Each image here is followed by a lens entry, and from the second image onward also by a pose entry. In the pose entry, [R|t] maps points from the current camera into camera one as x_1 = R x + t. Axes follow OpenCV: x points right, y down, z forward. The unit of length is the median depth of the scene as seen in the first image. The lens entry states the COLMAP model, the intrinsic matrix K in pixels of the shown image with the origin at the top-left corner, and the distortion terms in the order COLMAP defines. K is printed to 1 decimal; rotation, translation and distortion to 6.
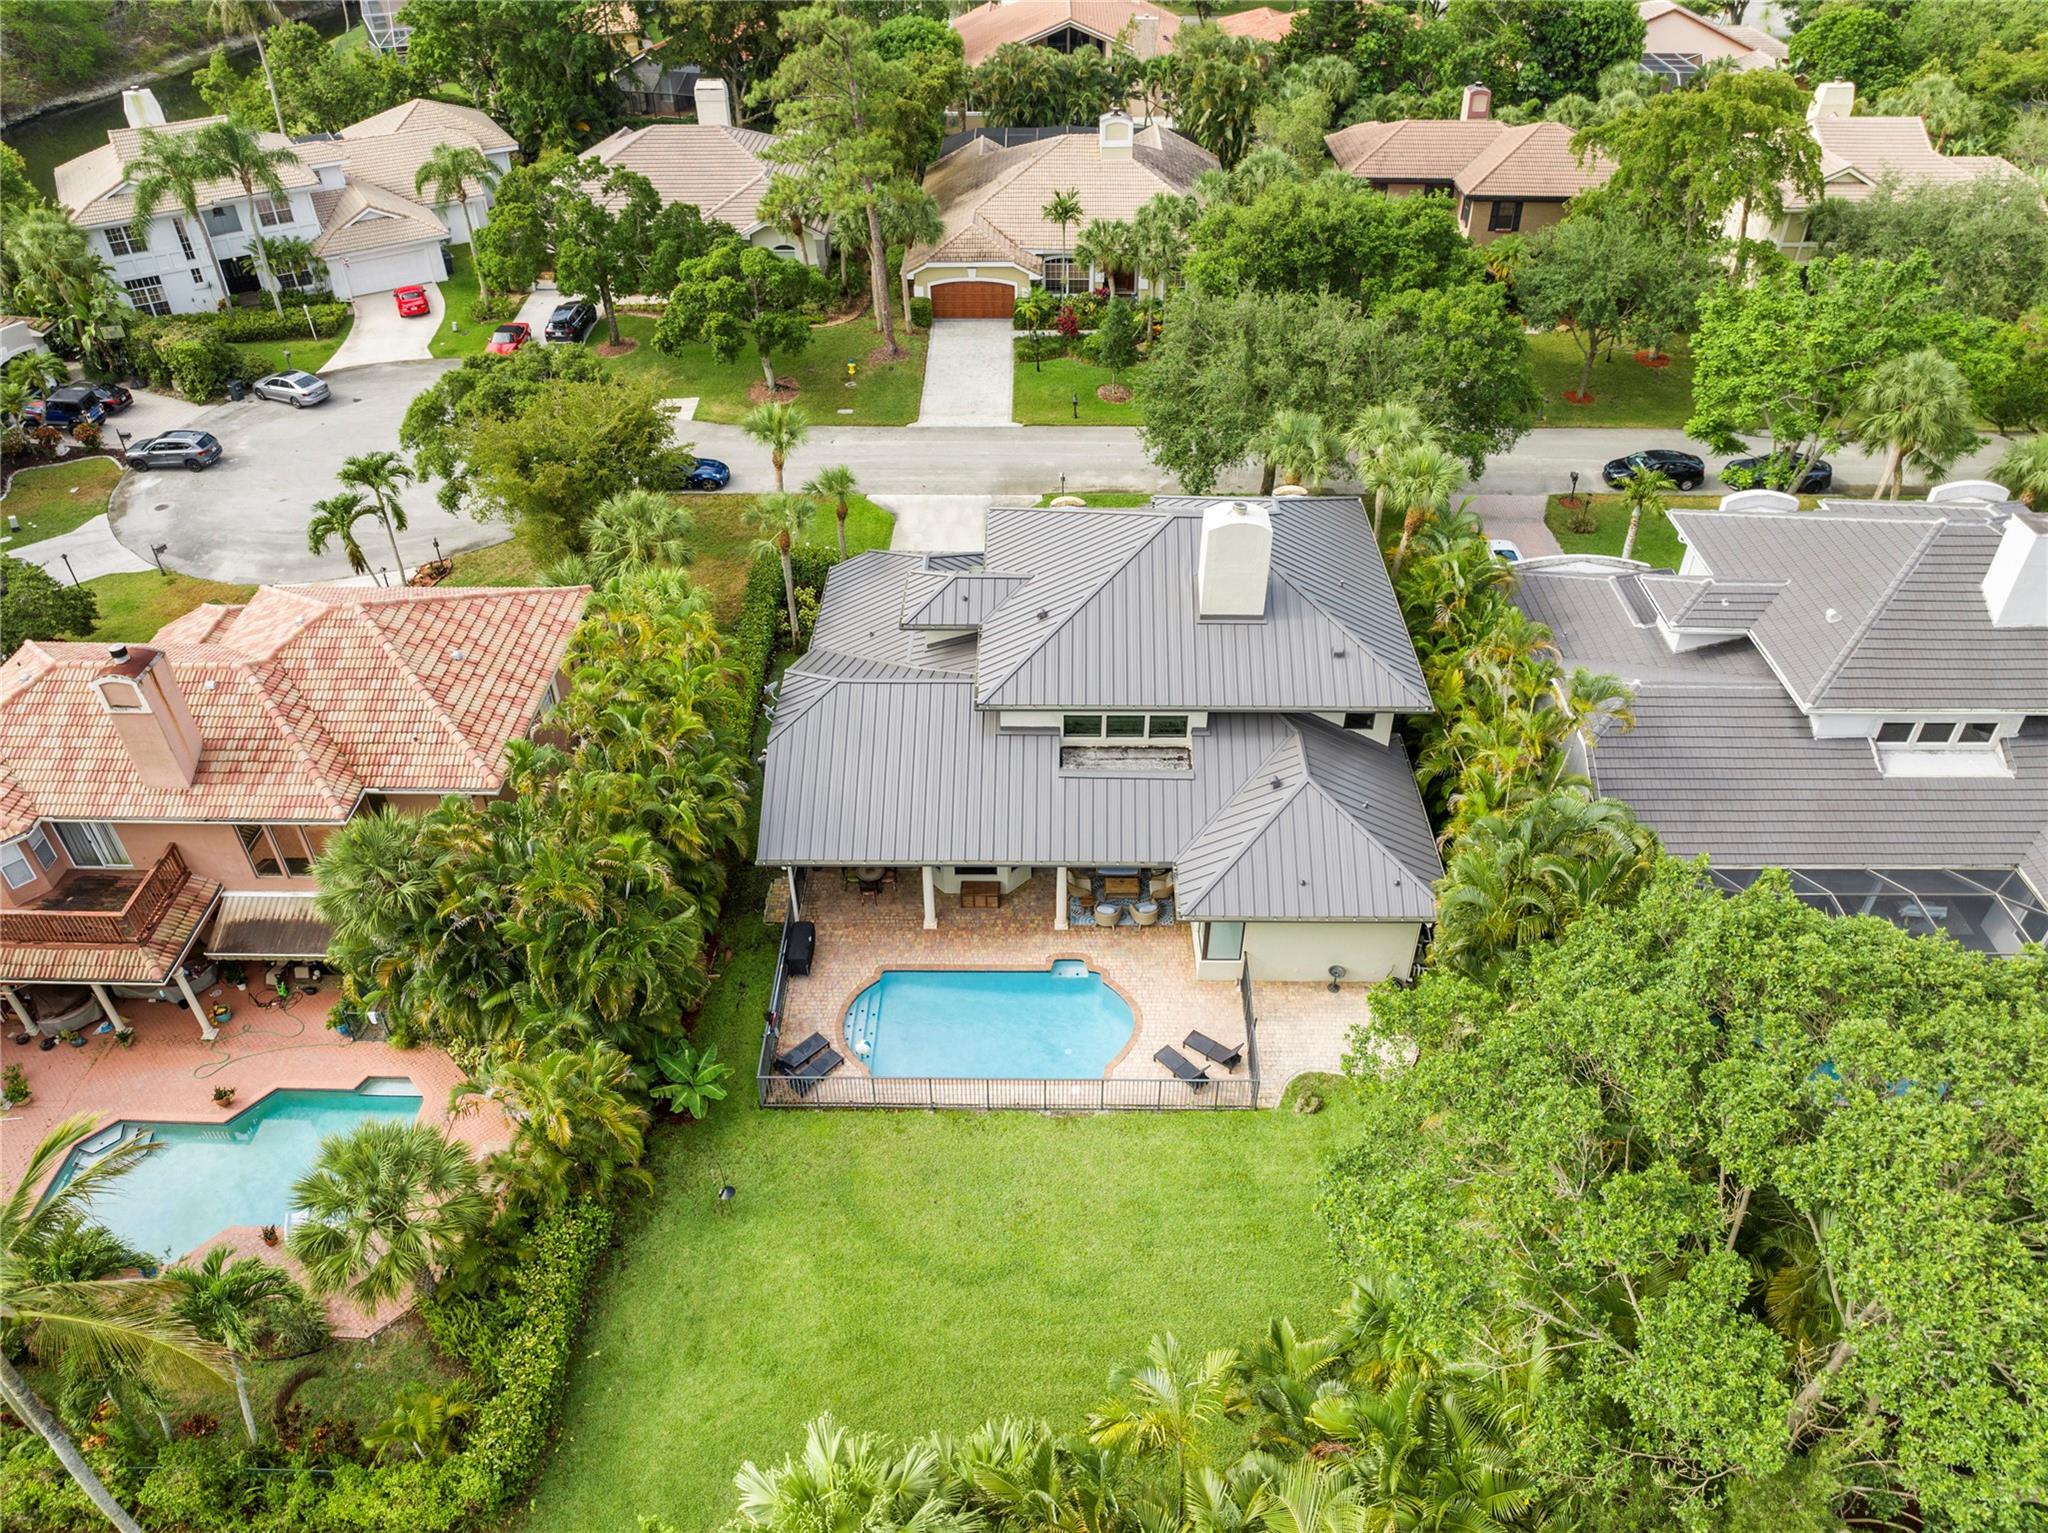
lens RADIAL K [[1438.0, 0, 1037.8], [0, 1438.0, 757.4], [0, 0, 1]] dist [-0.043558, -0.001757]
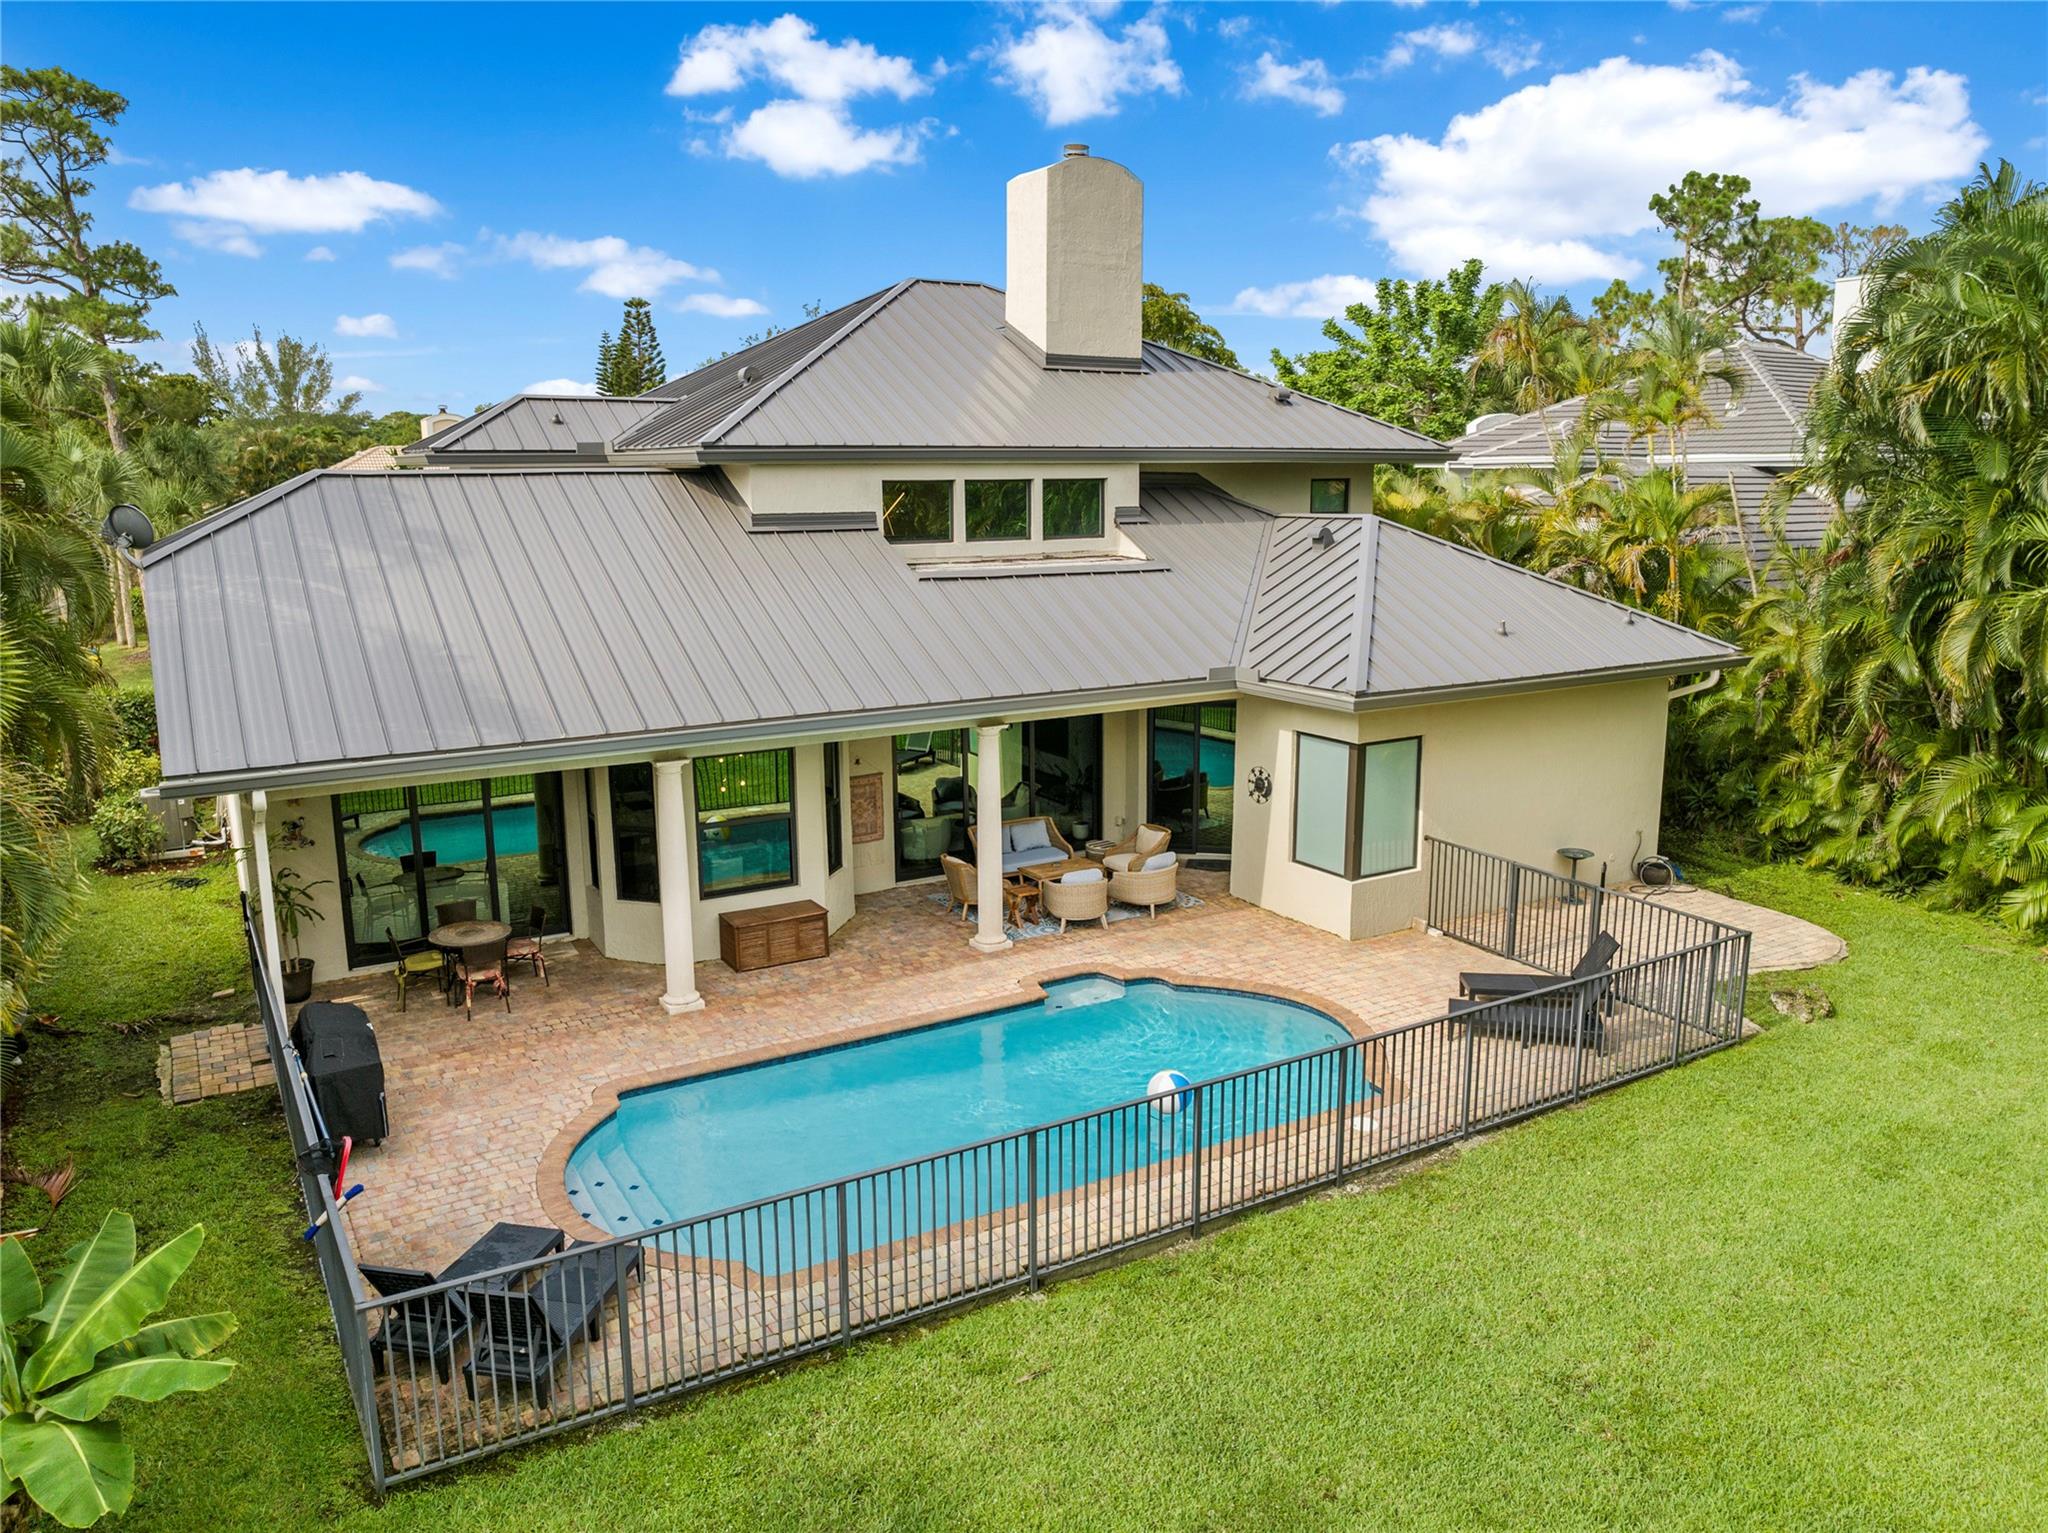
lens RADIAL K [[1451.5, 0, 1033.7], [0, 1451.5, 757.3], [0, 0, 1]] dist [-0.037594, -0.004304]
pose [[0.853652, -0.102706, 0.510618, -0.184799], [0.324980, 0.871152, -0.368079, 0.231748], [-0.407022, 0.480152, 0.777038, 0.655581]]
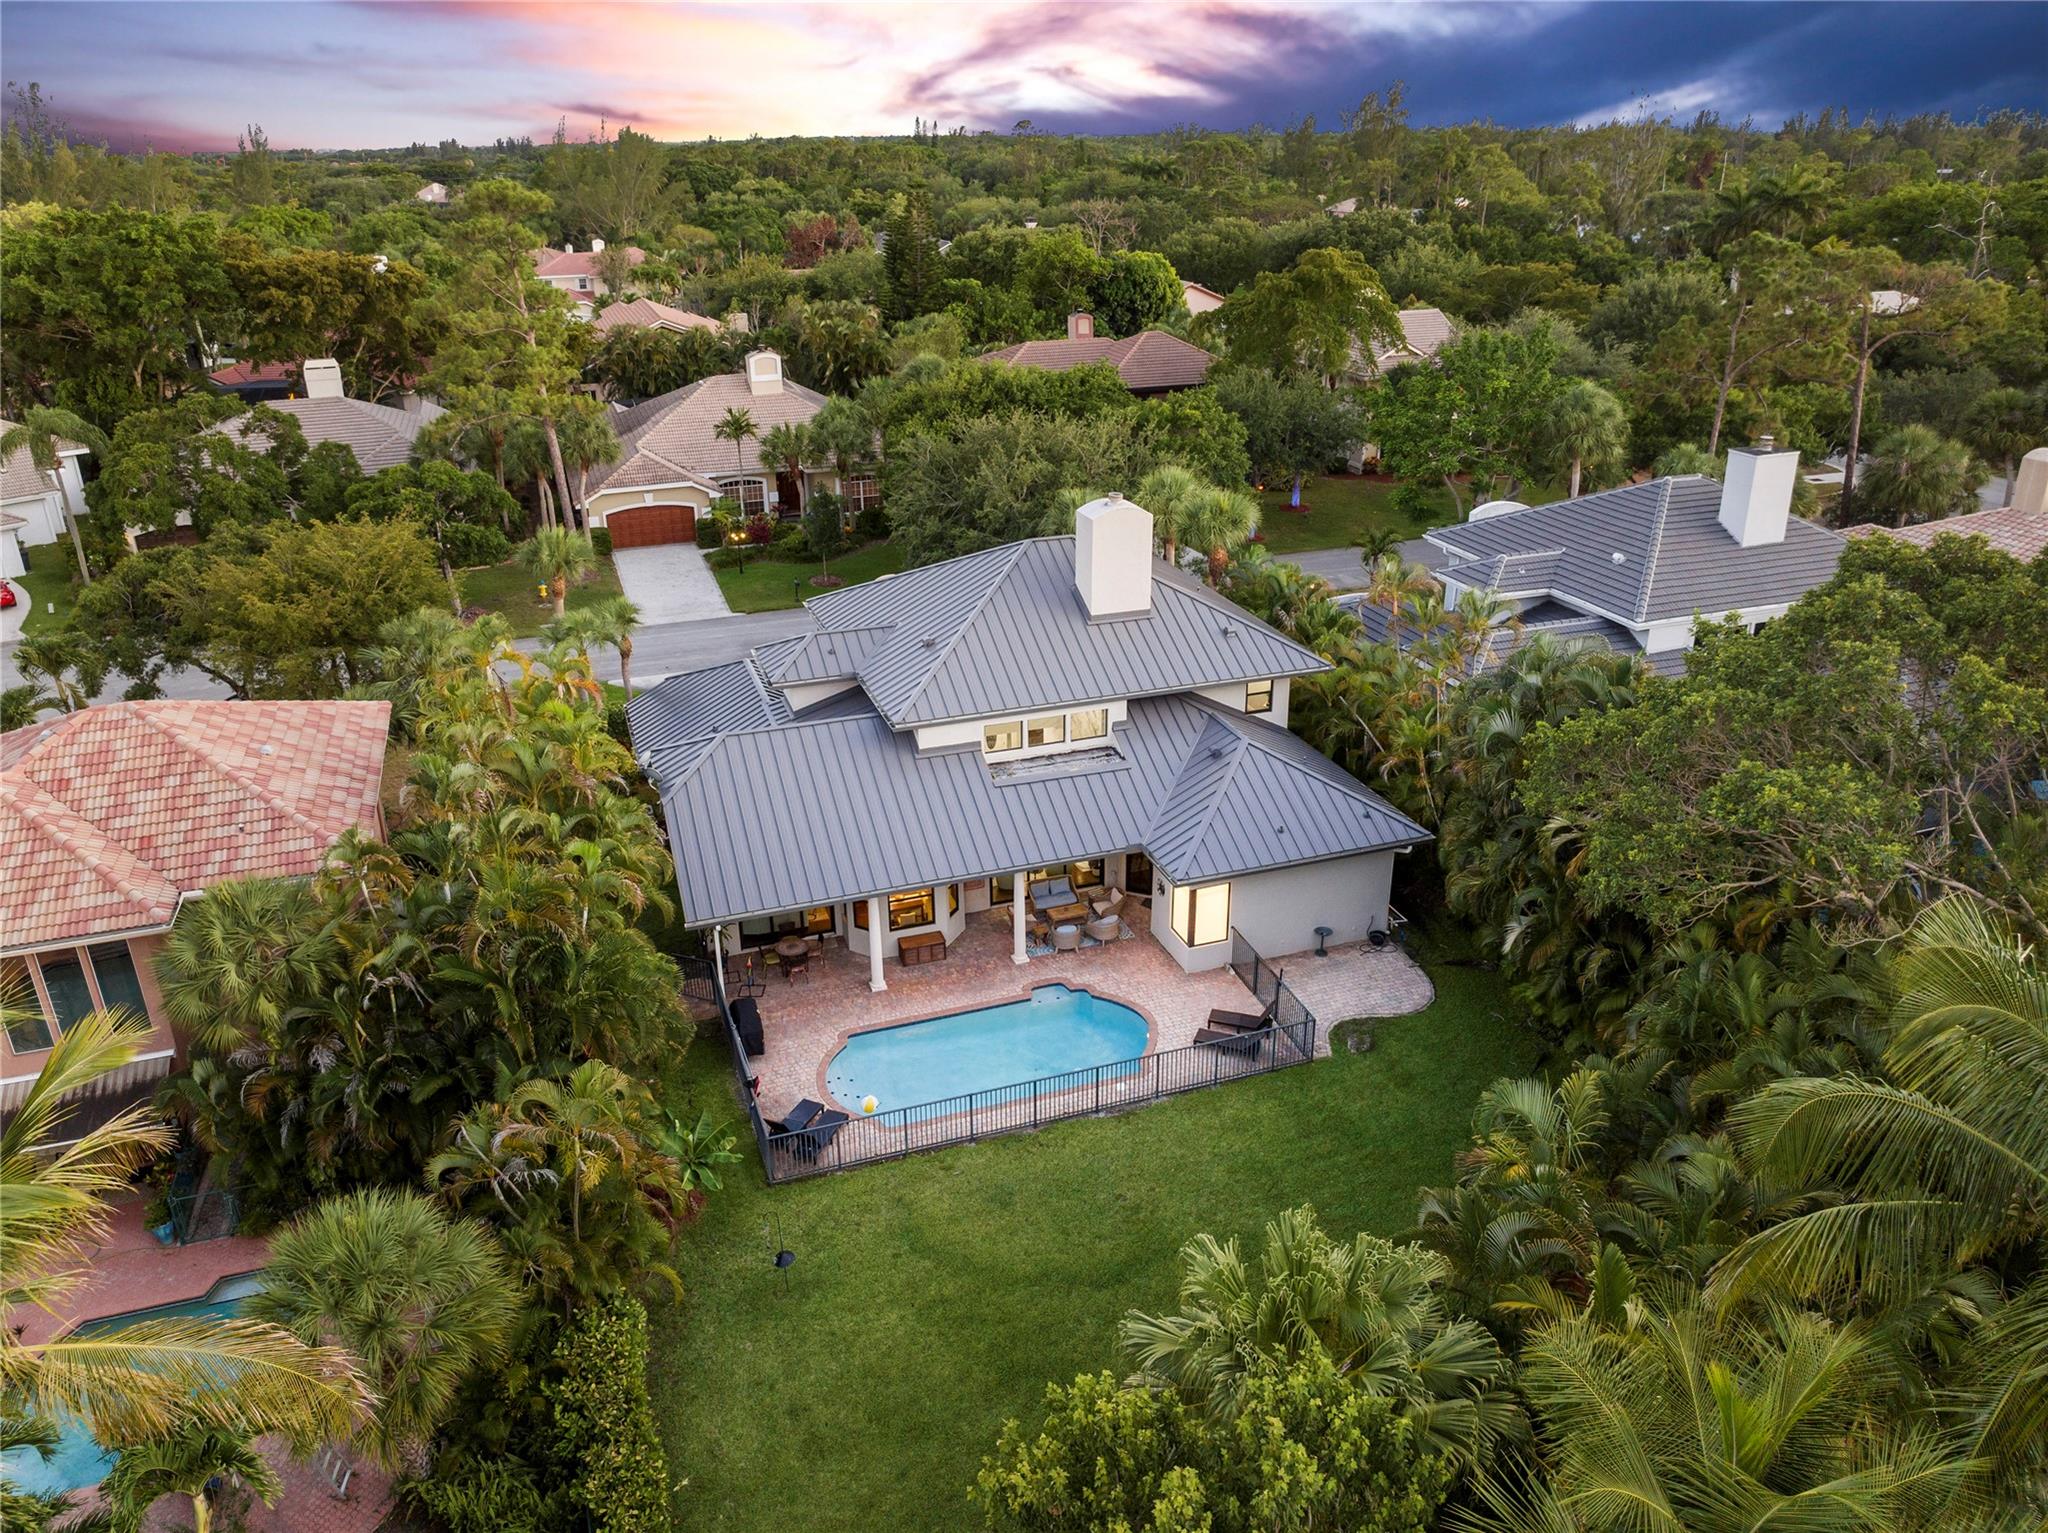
lens RADIAL K [[1451.5, 0, 1033.7], [0, 1451.5, 757.3], [0, 0, 1]] dist [-0.037594, -0.004304]
pose [[0.941097, -0.141086, 0.307297, -0.241345], [0.215542, 0.950529, -0.223690, 0.205042], [-0.260535, 0.276749, 0.924949, 0.125355]]
